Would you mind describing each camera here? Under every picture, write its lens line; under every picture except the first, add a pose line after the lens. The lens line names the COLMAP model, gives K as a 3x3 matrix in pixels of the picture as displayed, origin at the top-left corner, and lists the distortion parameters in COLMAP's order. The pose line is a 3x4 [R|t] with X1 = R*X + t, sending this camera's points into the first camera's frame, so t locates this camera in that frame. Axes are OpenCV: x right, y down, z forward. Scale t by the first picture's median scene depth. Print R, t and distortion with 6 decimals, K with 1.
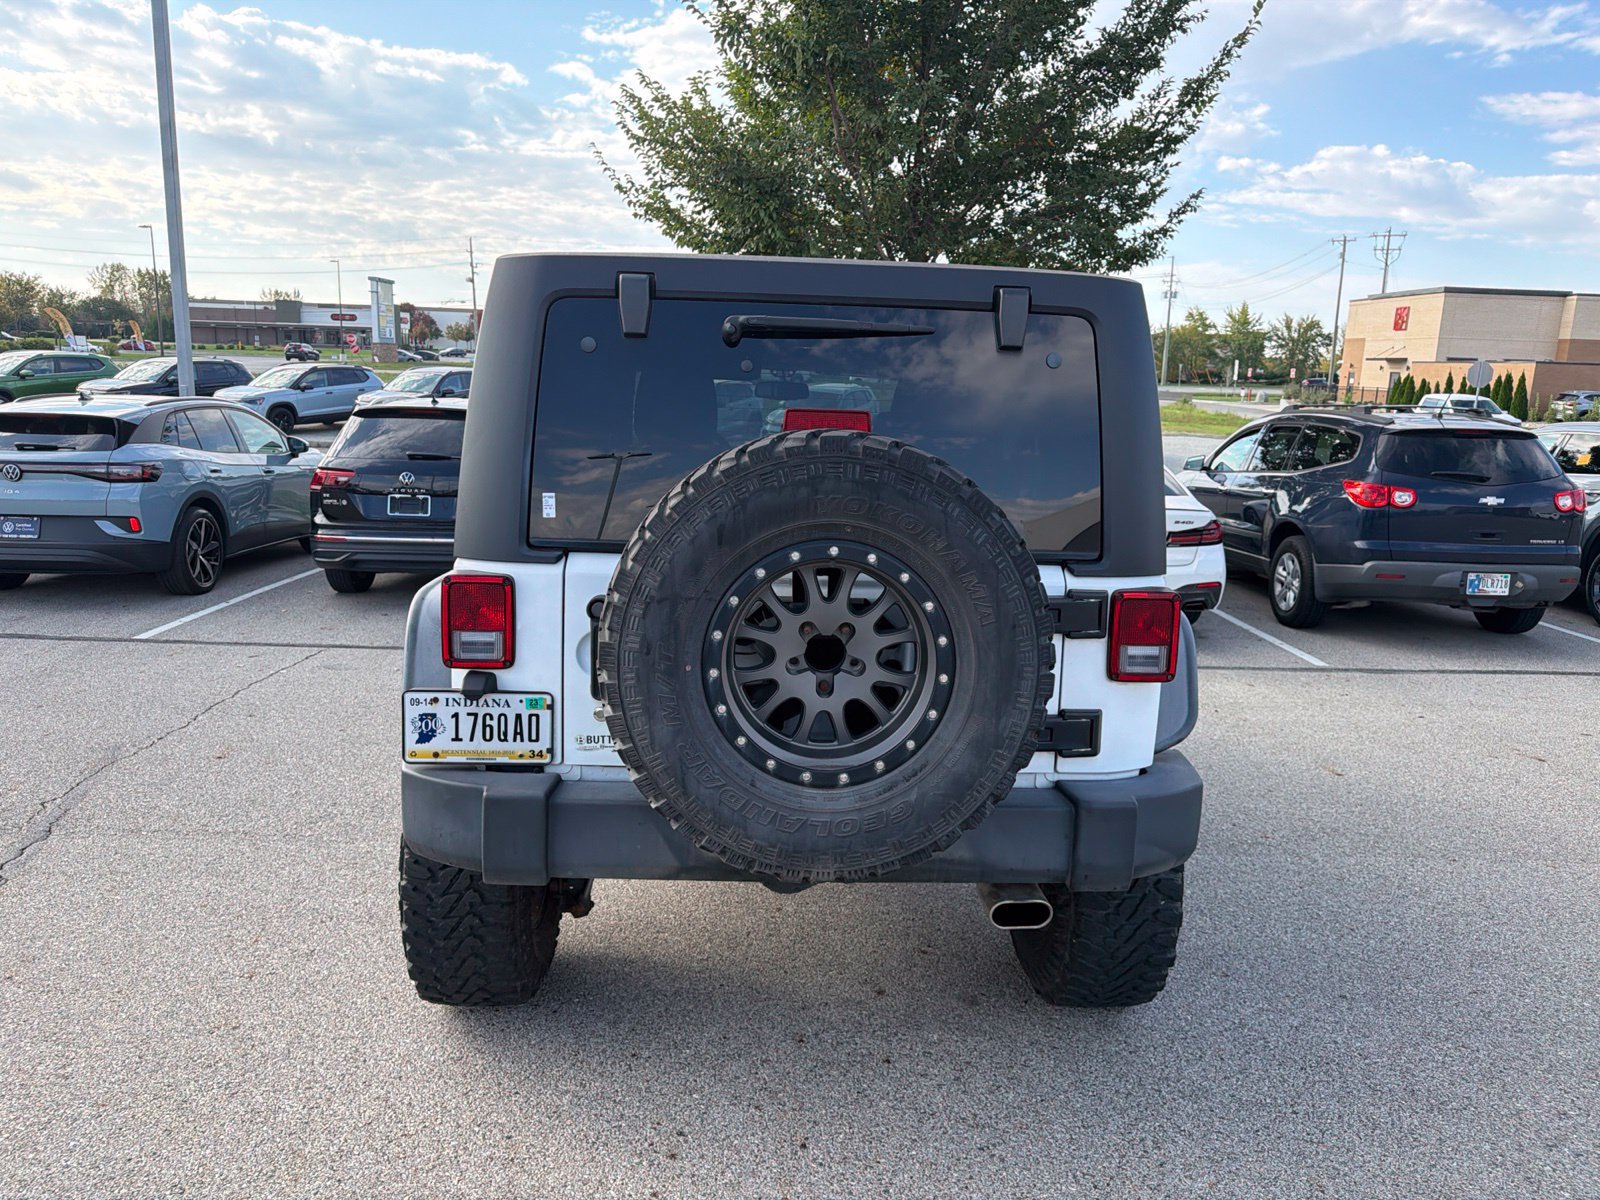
lens RADIAL K [[1157.2, 0, 801.4], [0, 1157.2, 592.0], [0, 0, 1]] dist [0.010194, -0.005836]
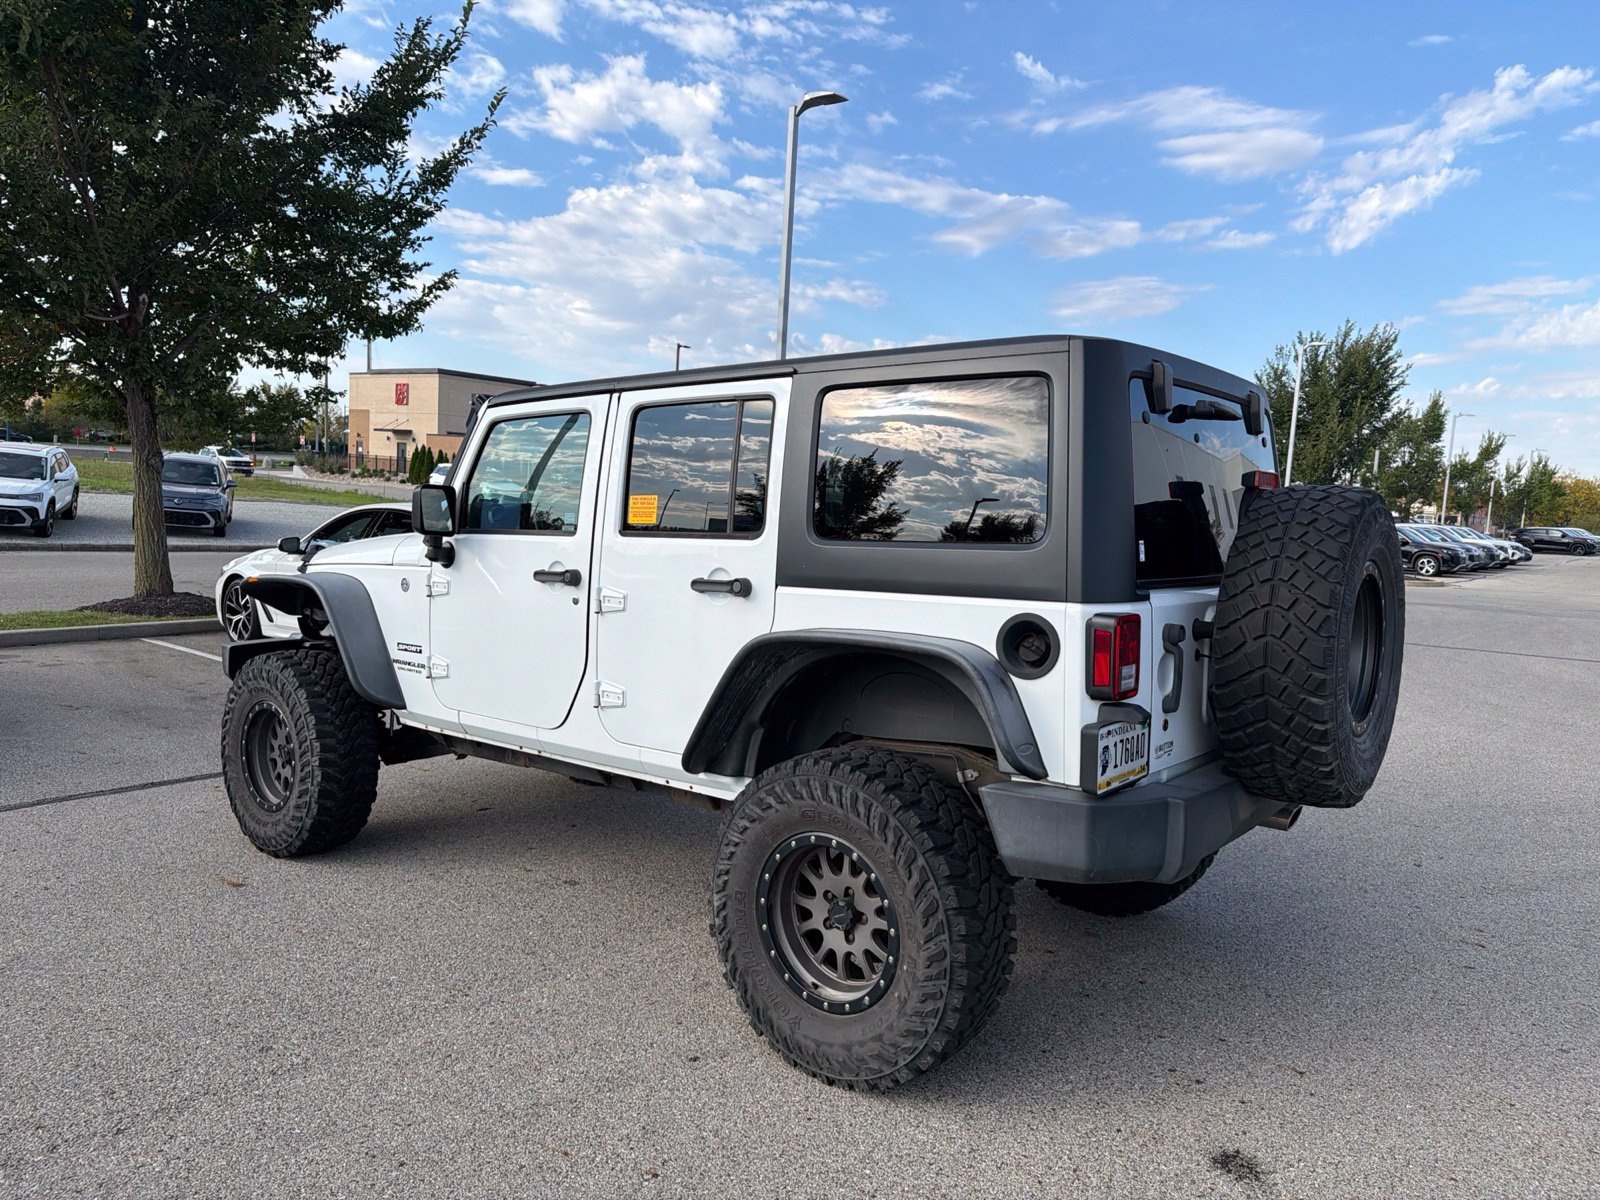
lens RADIAL K [[1157.2, 0, 801.4], [0, 1157.2, 592.0], [0, 0, 1]] dist [0.010194, -0.005836]
pose [[0.644076, -0.065352, 0.762165, -0.416043], [0.108721, 0.994050, -0.006641, -0.019057], [-0.757196, 0.087141, 0.647349, 0.162974]]
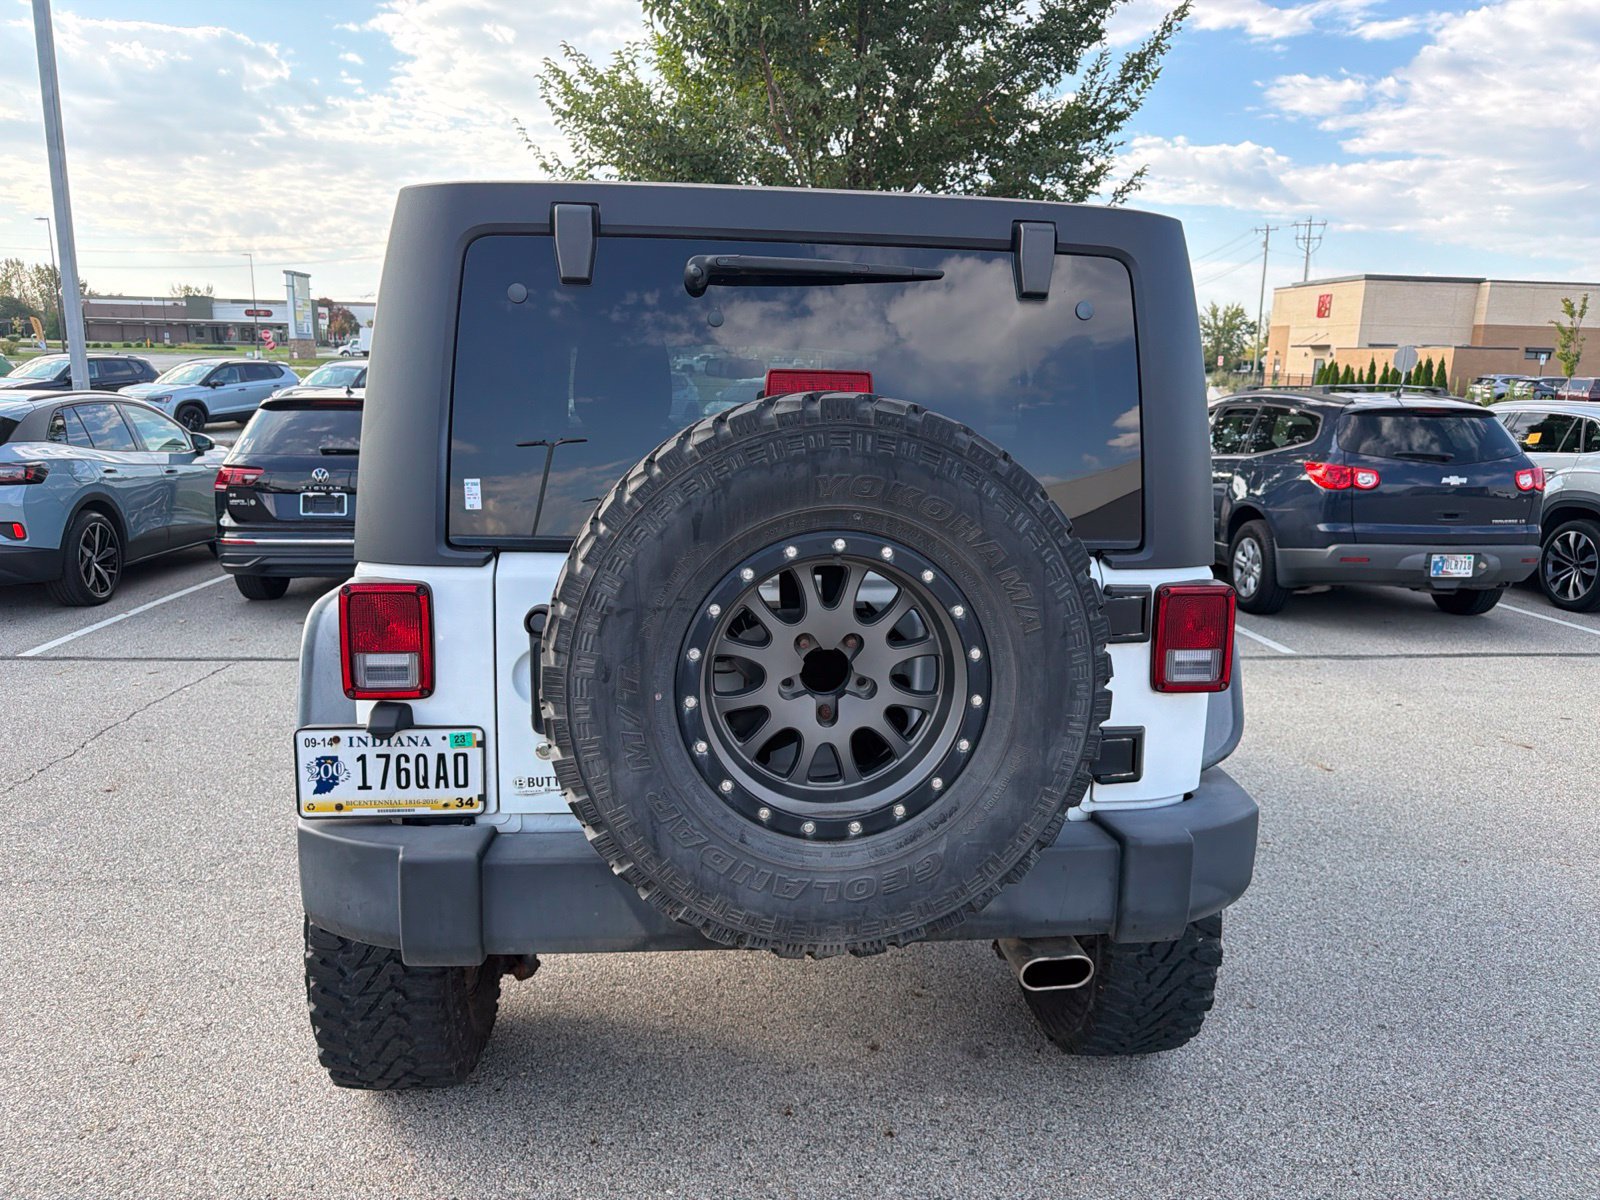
lens RADIAL K [[1156.4, 0, 810.8], [0, 1156.4, 604.8], [0, 0, 1]] dist [0.000798, -0.005384]
pose [[0.997776, -0.022723, 0.062661, -0.011462], [0.021690, 0.999618, 0.017109, -0.002227], [-0.063026, -0.015711, 0.997888, 0.057874]]
